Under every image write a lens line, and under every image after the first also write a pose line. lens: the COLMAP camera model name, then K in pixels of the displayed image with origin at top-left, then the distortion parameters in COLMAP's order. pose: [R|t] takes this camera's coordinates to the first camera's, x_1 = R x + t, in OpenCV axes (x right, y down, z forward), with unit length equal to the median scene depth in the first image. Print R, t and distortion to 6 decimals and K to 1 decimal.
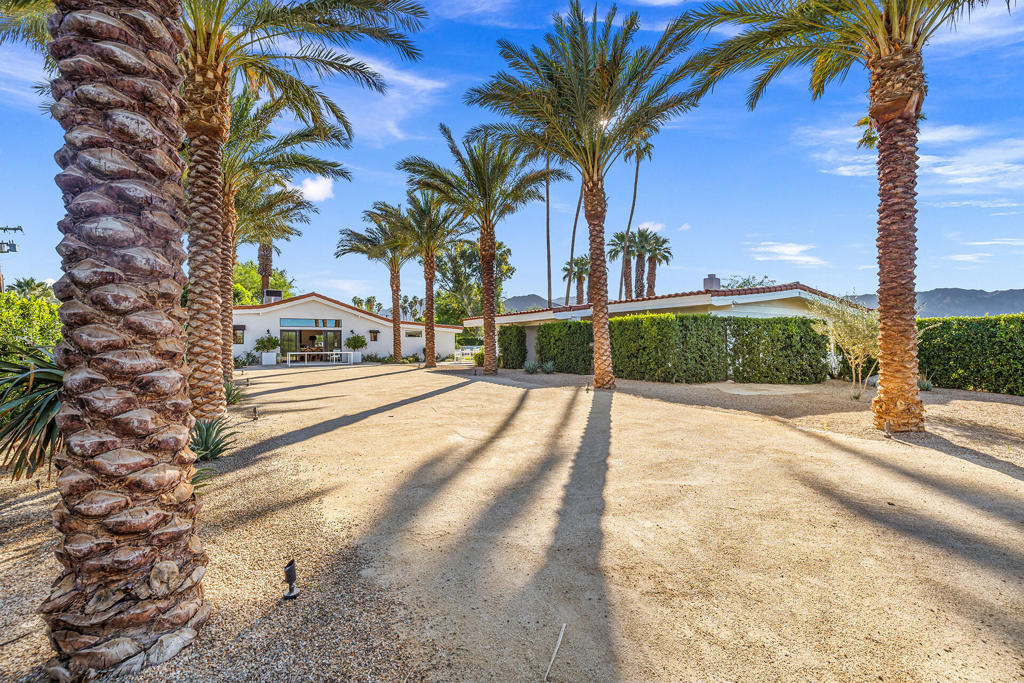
lens RADIAL K [[432.0, 0, 510.6], [0, 432.0, 342.5], [0, 0, 1]] dist [-0.001266, -0.000680]
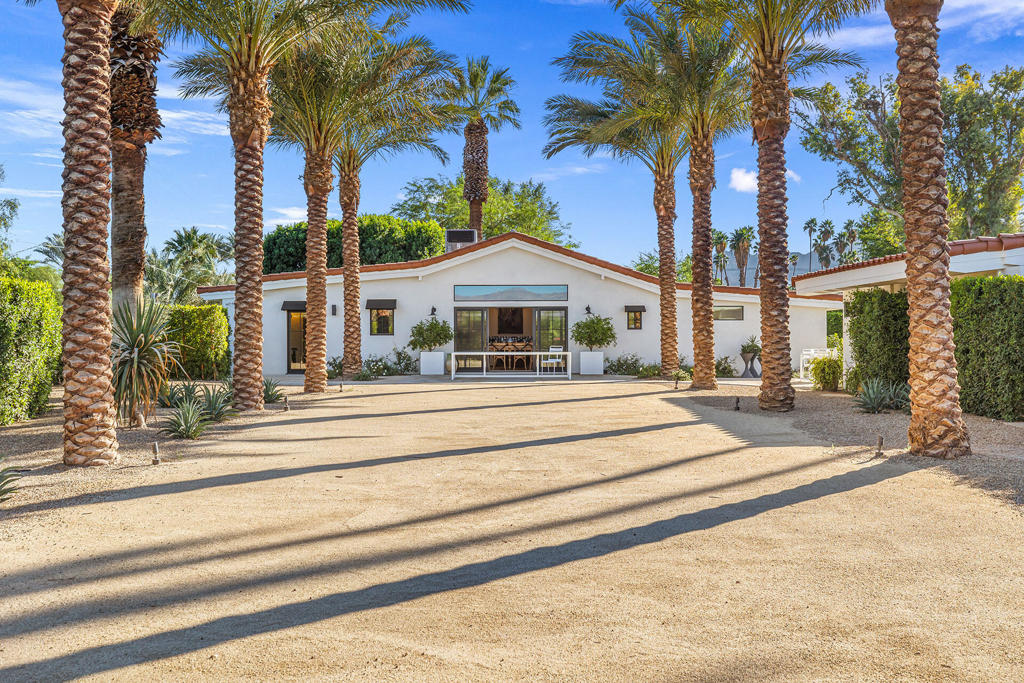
lens RADIAL K [[1001.5, 0, 512.0], [0, 1001.5, 341.5], [0, 0, 1]] dist [-0.007513, -0.009012]
pose [[0.851756, 0.005686, -0.523907, 0.154985], [-0.000326, 0.999947, 0.010322, -0.001457], [0.523938, -0.008621, 0.851713, 0.022126]]
